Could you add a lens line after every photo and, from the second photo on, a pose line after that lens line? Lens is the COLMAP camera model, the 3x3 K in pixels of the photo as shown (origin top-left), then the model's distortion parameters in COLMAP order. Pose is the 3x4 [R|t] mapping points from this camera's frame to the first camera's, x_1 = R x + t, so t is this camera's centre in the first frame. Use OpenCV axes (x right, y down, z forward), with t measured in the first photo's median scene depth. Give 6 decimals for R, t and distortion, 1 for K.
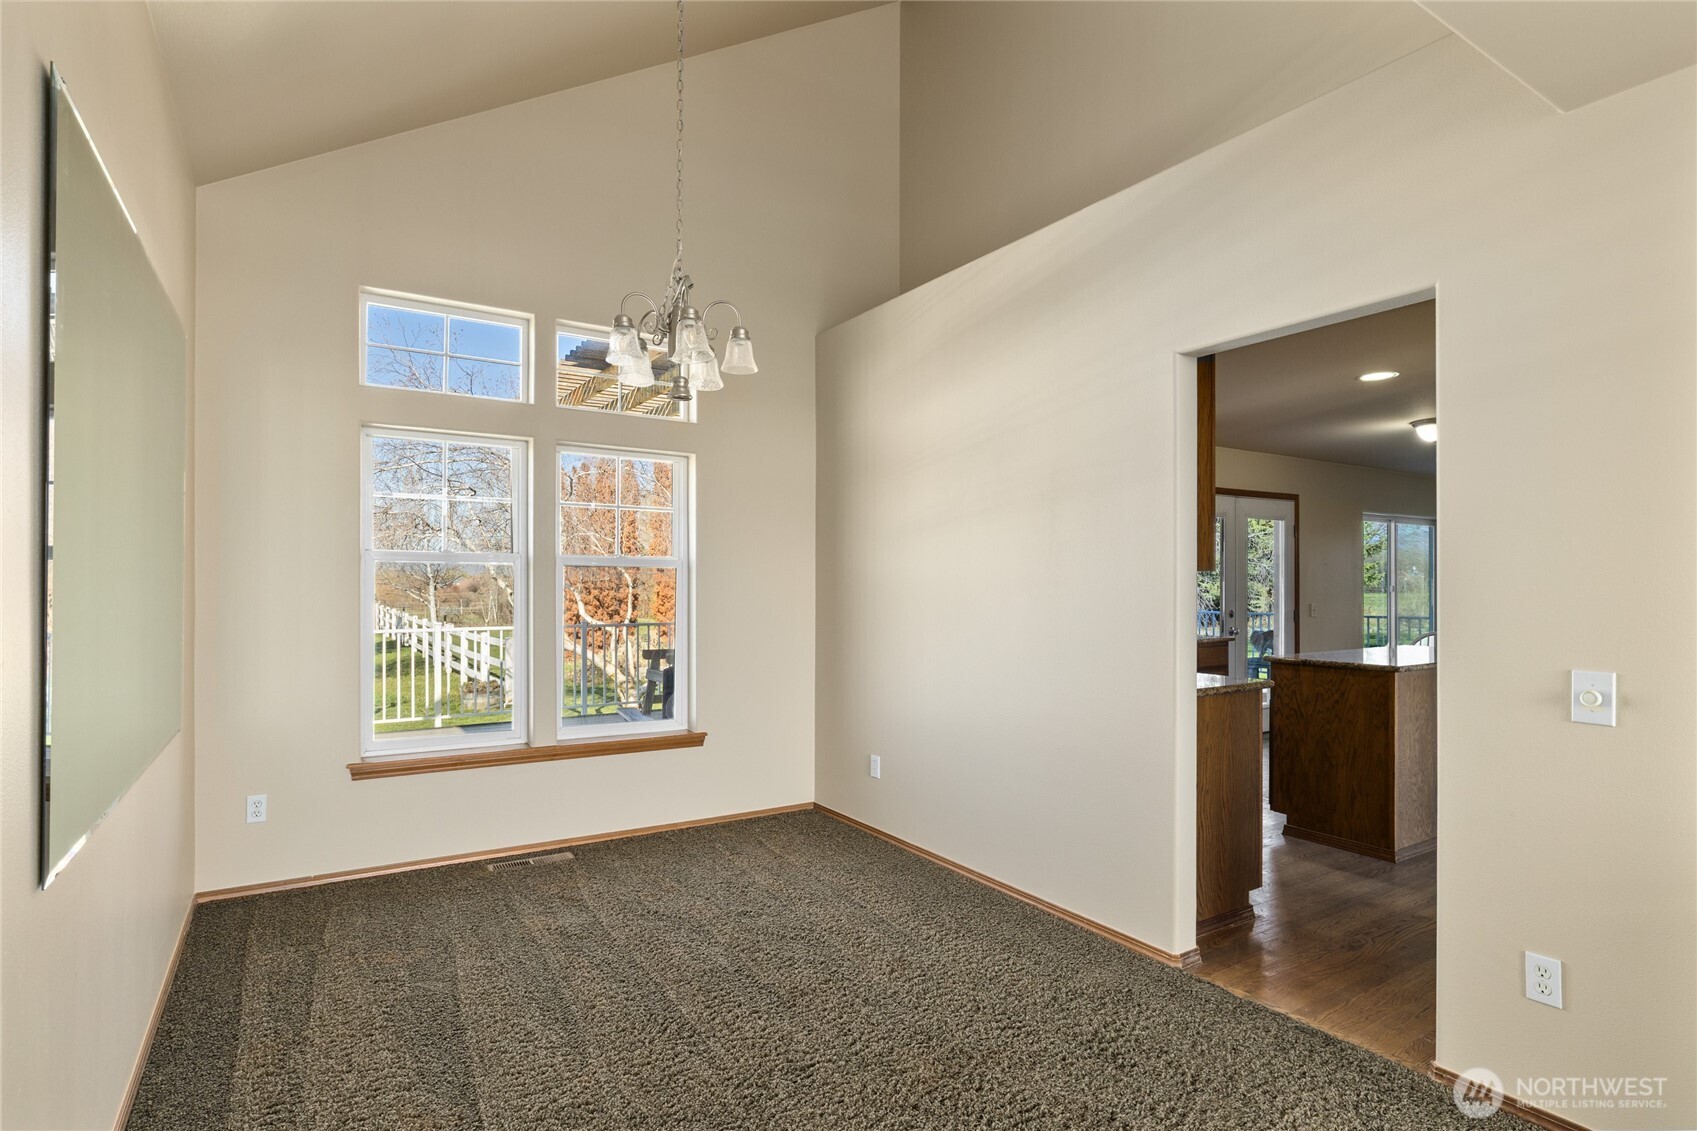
lens RADIAL K [[852.3, 0, 830.8], [0, 852.3, 585.9], [0, 0, 1]] dist [-0.008267, 0.000539]
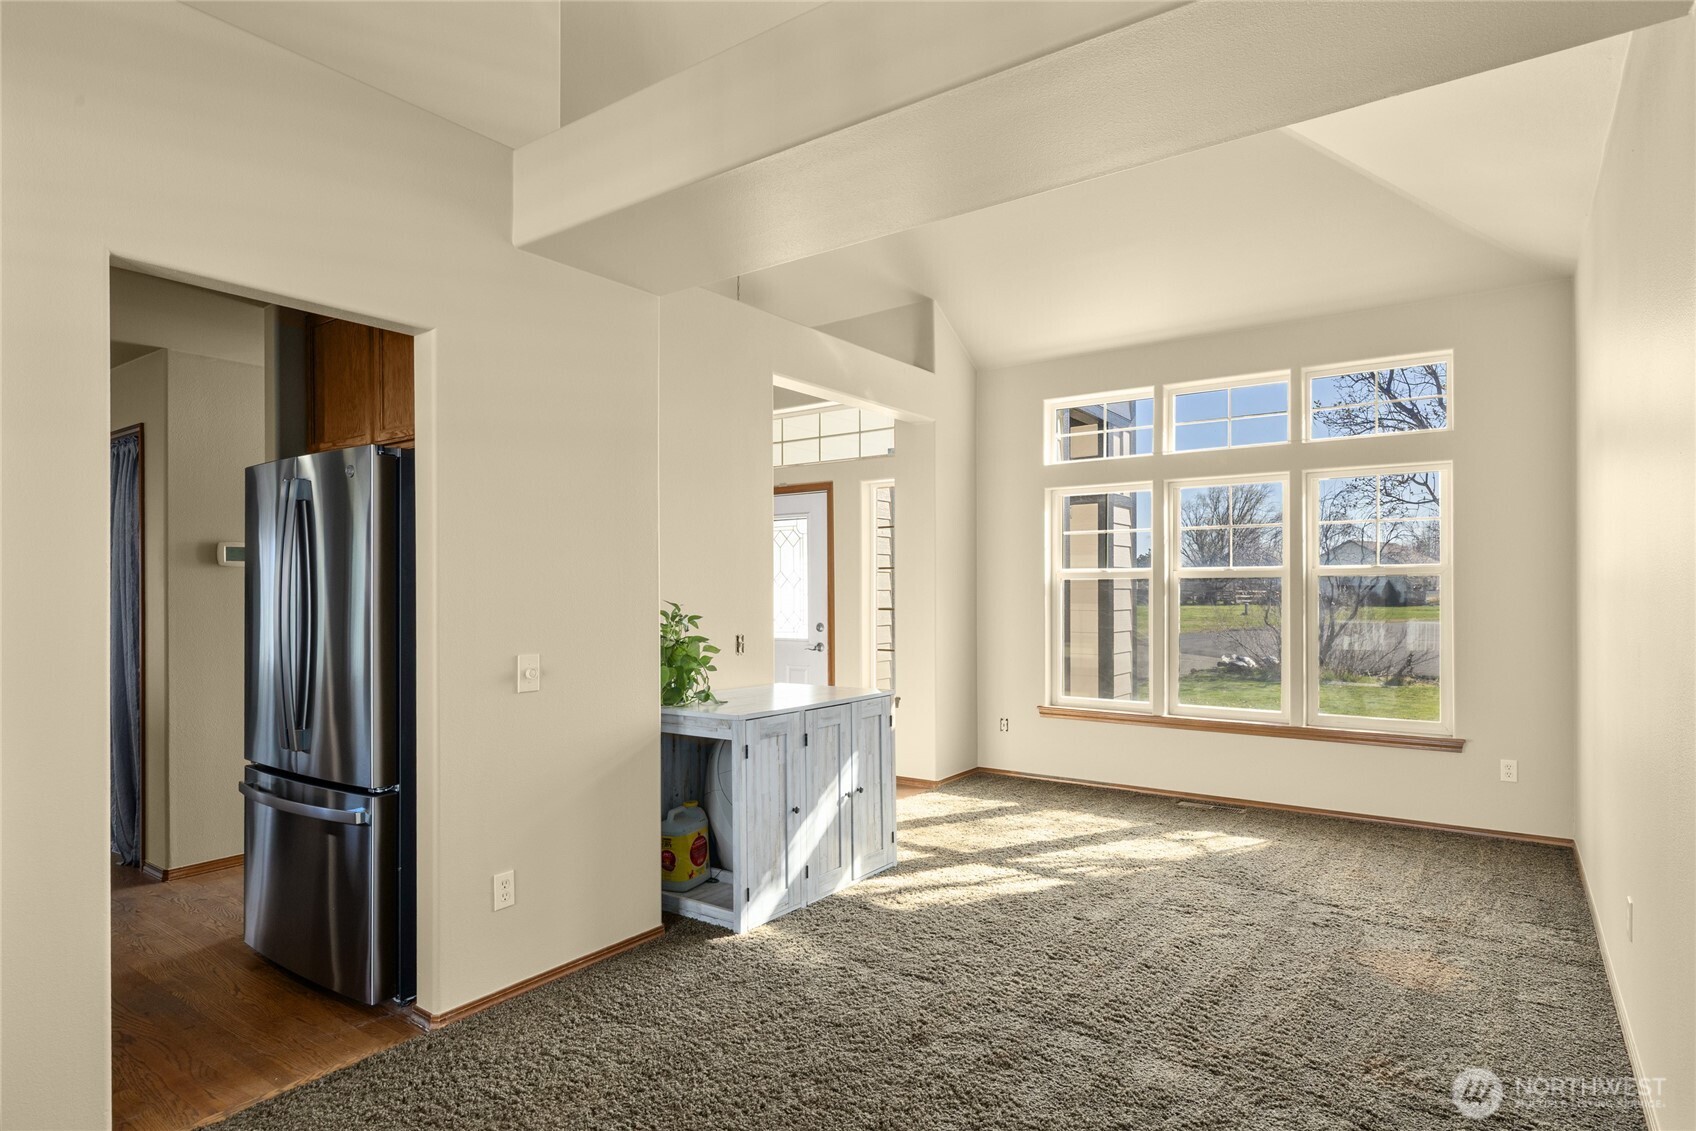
lens RADIAL K [[937.0, 0, 833.1], [0, 937.0, 593.0], [0, 0, 1]] dist [-0.002071, -0.000757]
pose [[-0.382298, 0.002218, 0.924036, -0.359569], [0.006852, 0.999976, 0.000435, 0.000129], [-0.924014, 0.006498, -0.382305, 0.540899]]
